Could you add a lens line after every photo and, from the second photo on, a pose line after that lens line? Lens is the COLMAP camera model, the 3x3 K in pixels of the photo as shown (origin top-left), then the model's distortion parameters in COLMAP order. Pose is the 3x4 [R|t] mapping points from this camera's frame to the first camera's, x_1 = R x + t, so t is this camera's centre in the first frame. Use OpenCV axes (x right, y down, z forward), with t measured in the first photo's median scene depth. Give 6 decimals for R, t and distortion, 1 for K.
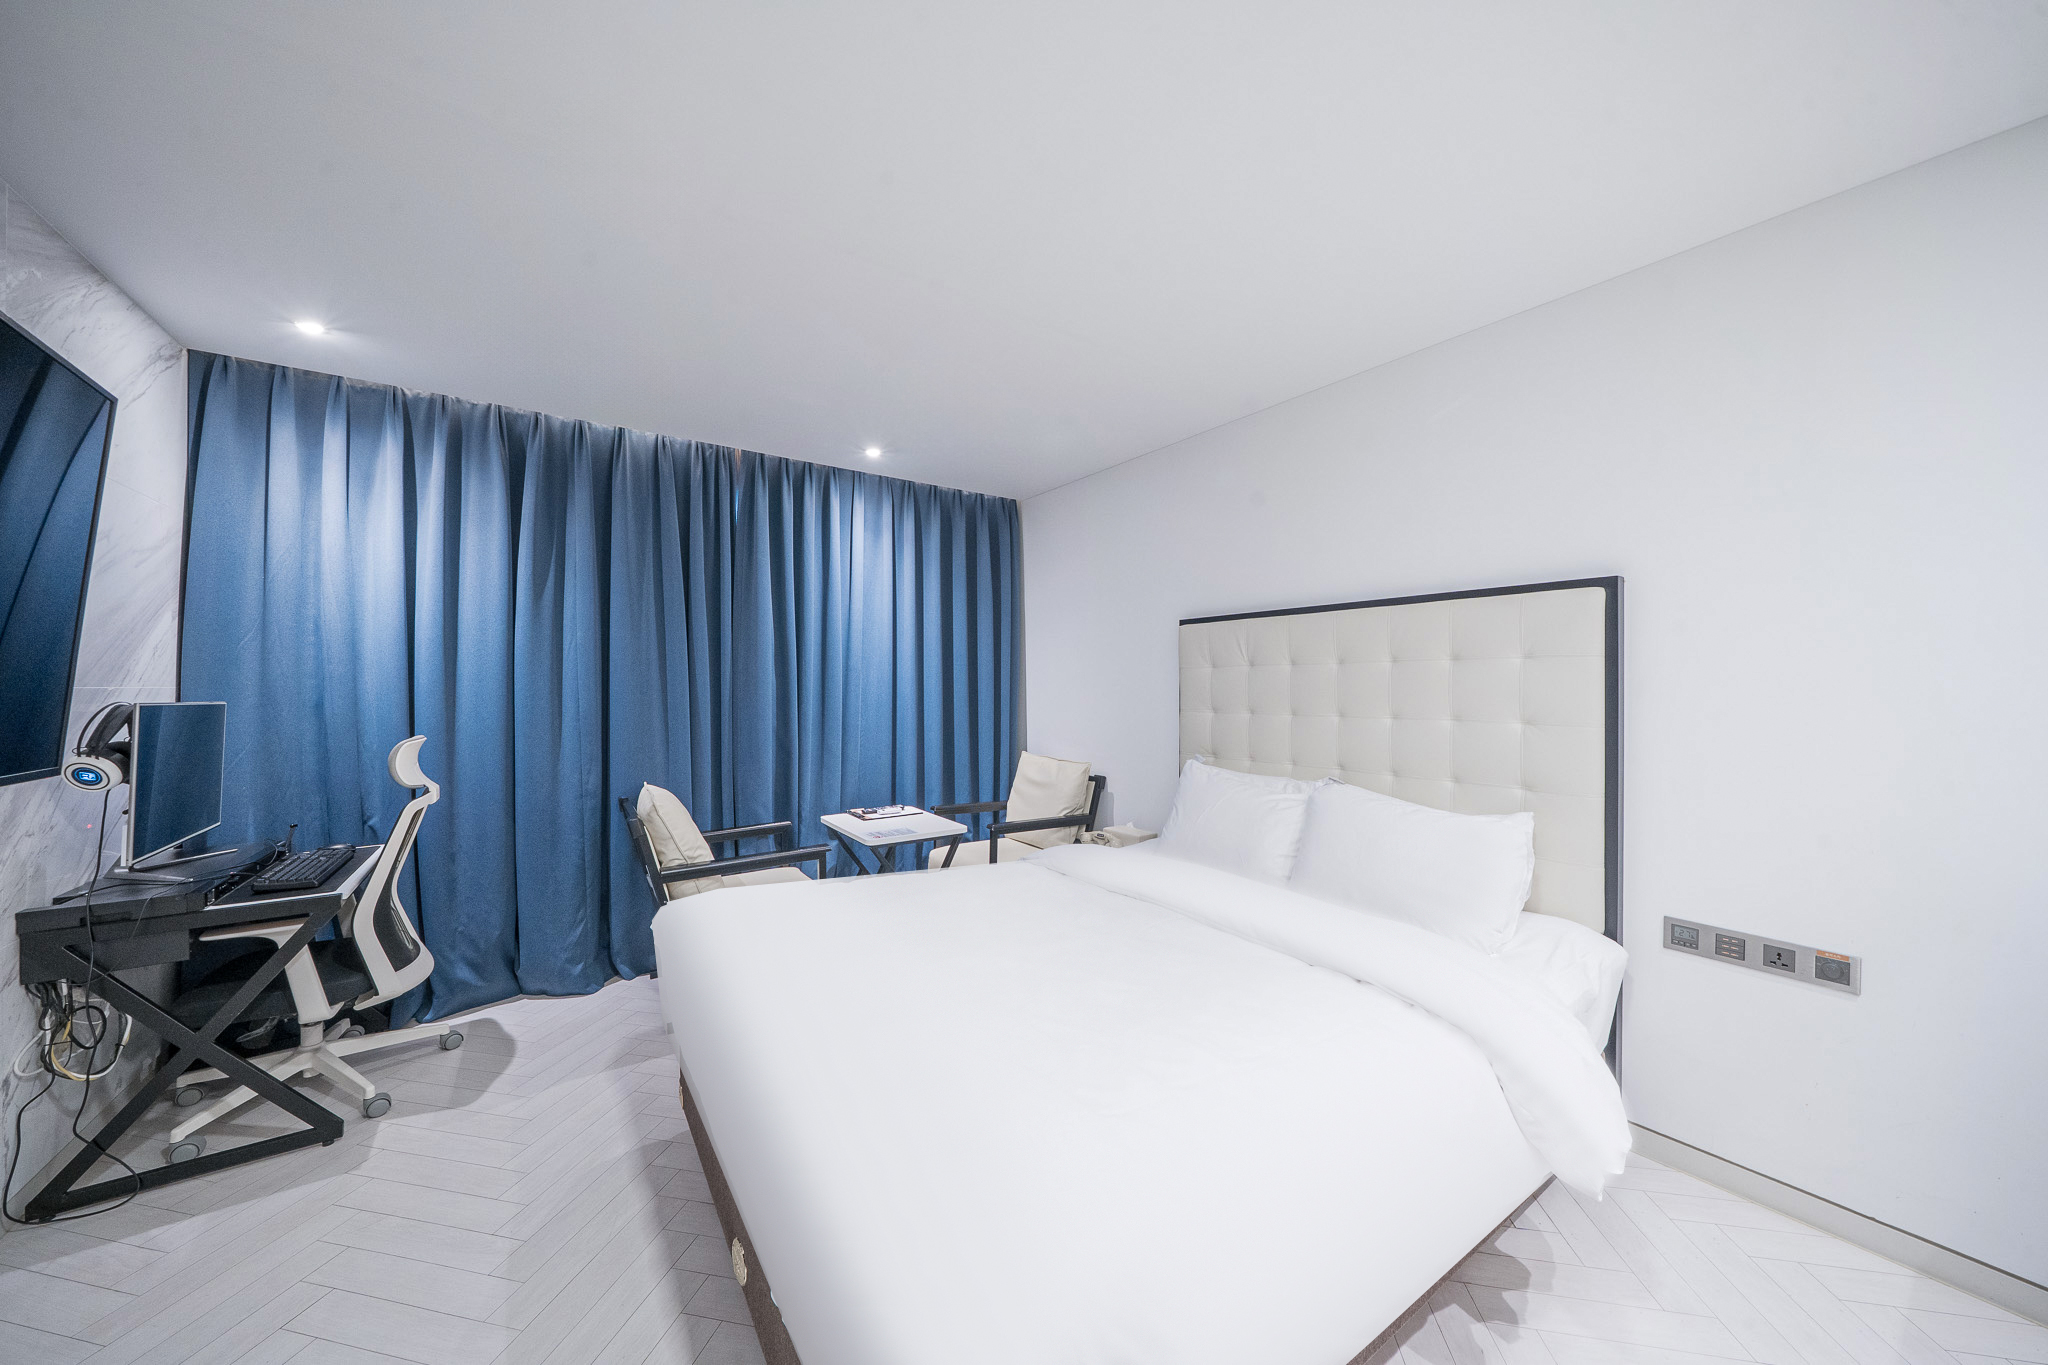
lens RADIAL K [[698.1, 0, 994.0], [0, 698.1, 681.5], [0, 0, 1]] dist [-0.015812, -0.000006]
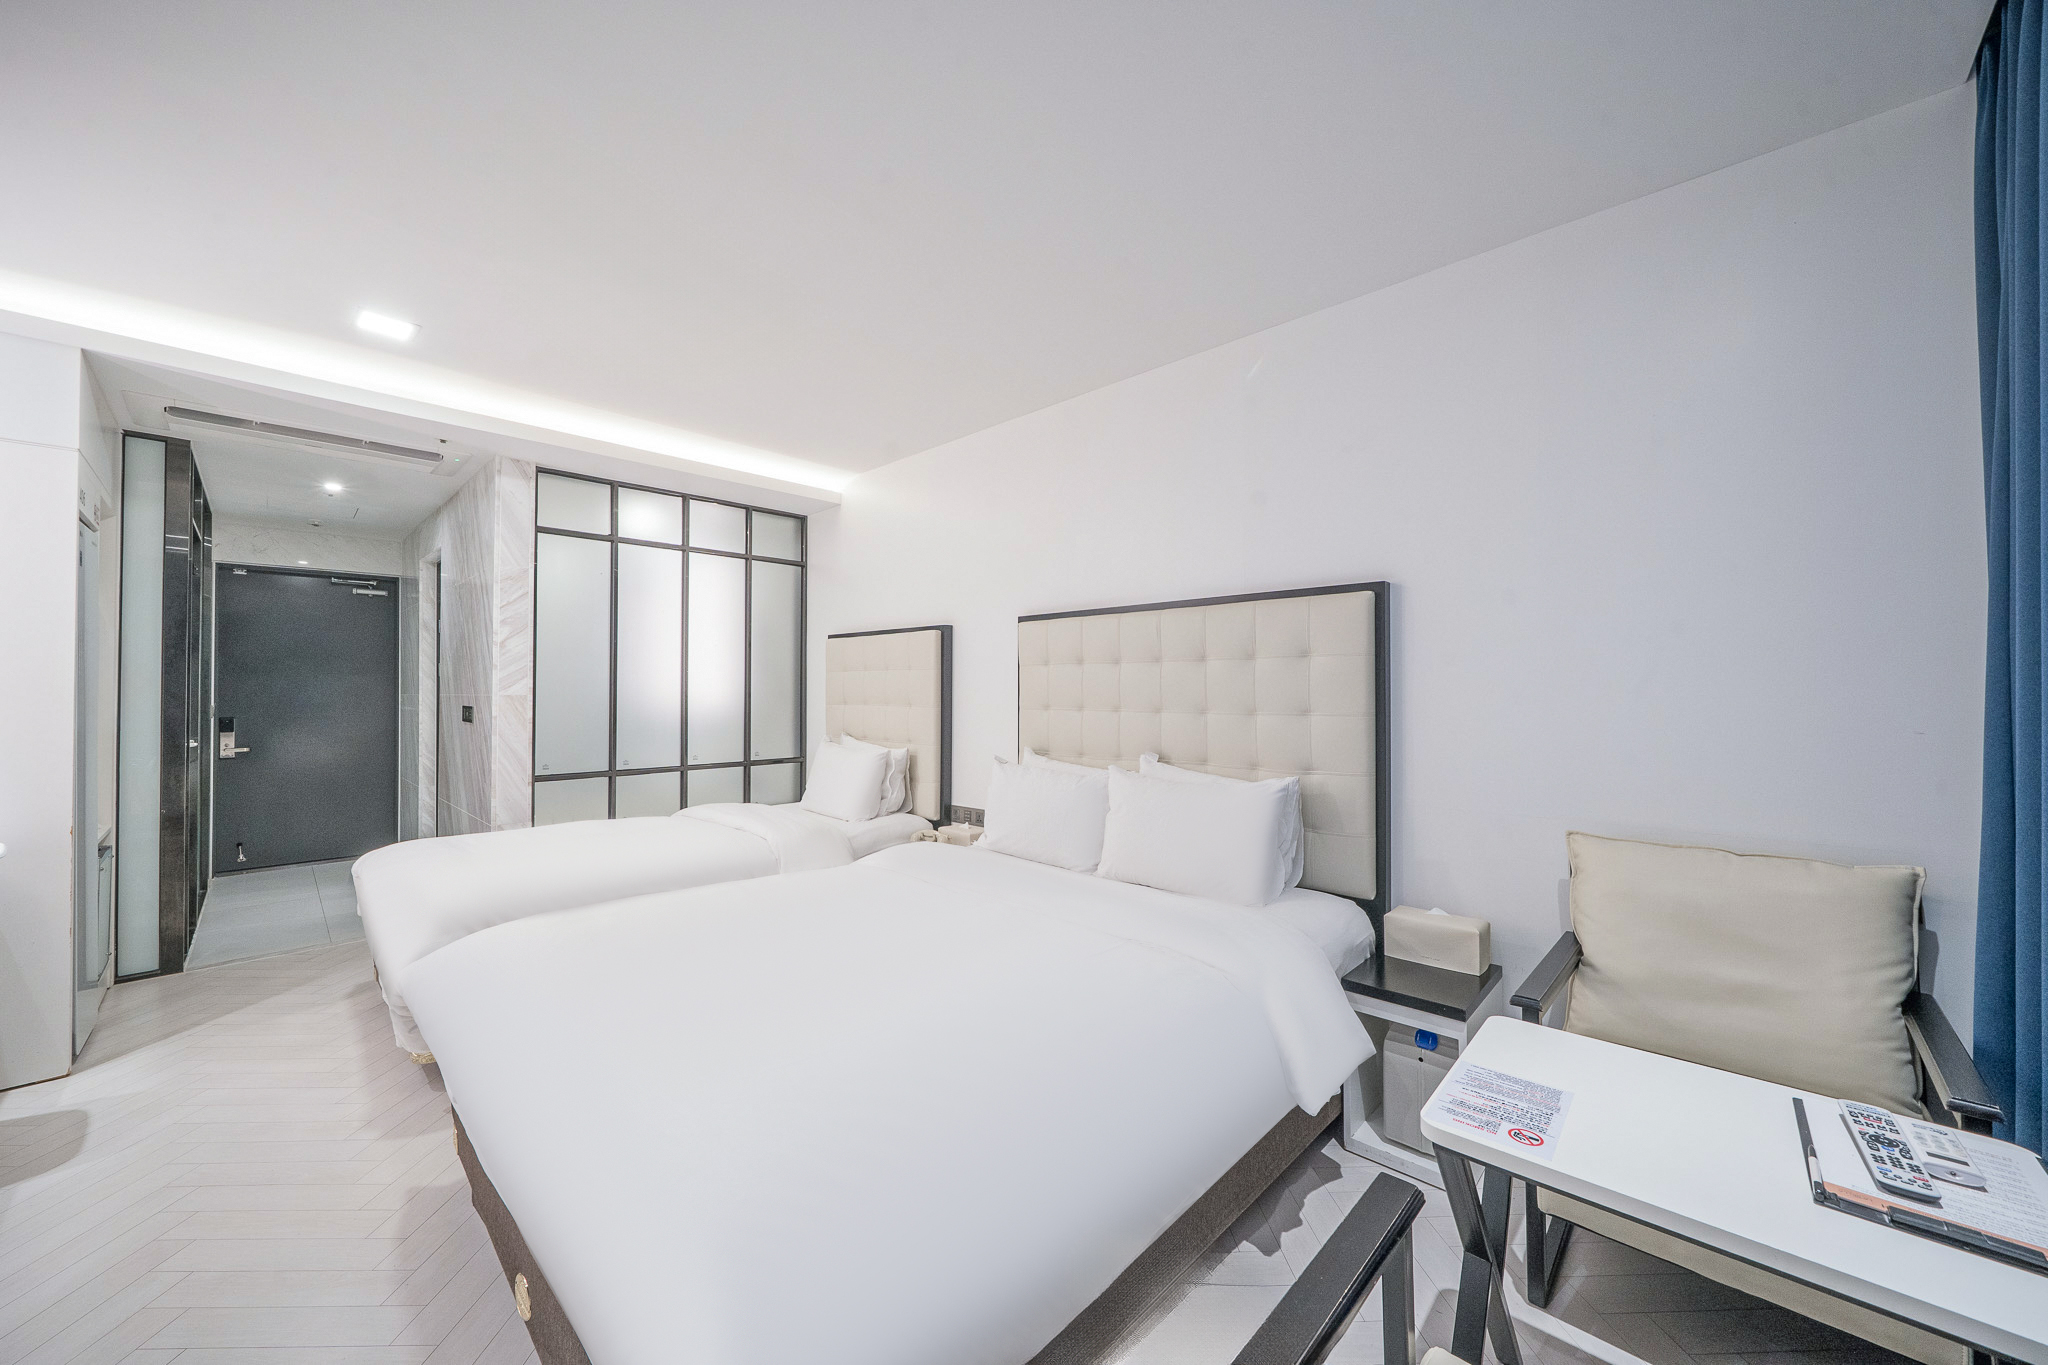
lens RADIAL K [[759.5, 0, 1024.0], [0, 759.5, 682.5], [0, 0, 1]] dist [-0.001475, -0.000041]
pose [[0.978743, -0.011769, 0.204754, 0.101307], [0.010608, 0.999921, 0.006769, -0.002024], [-0.204817, -0.004453, 0.978790, -0.157297]]
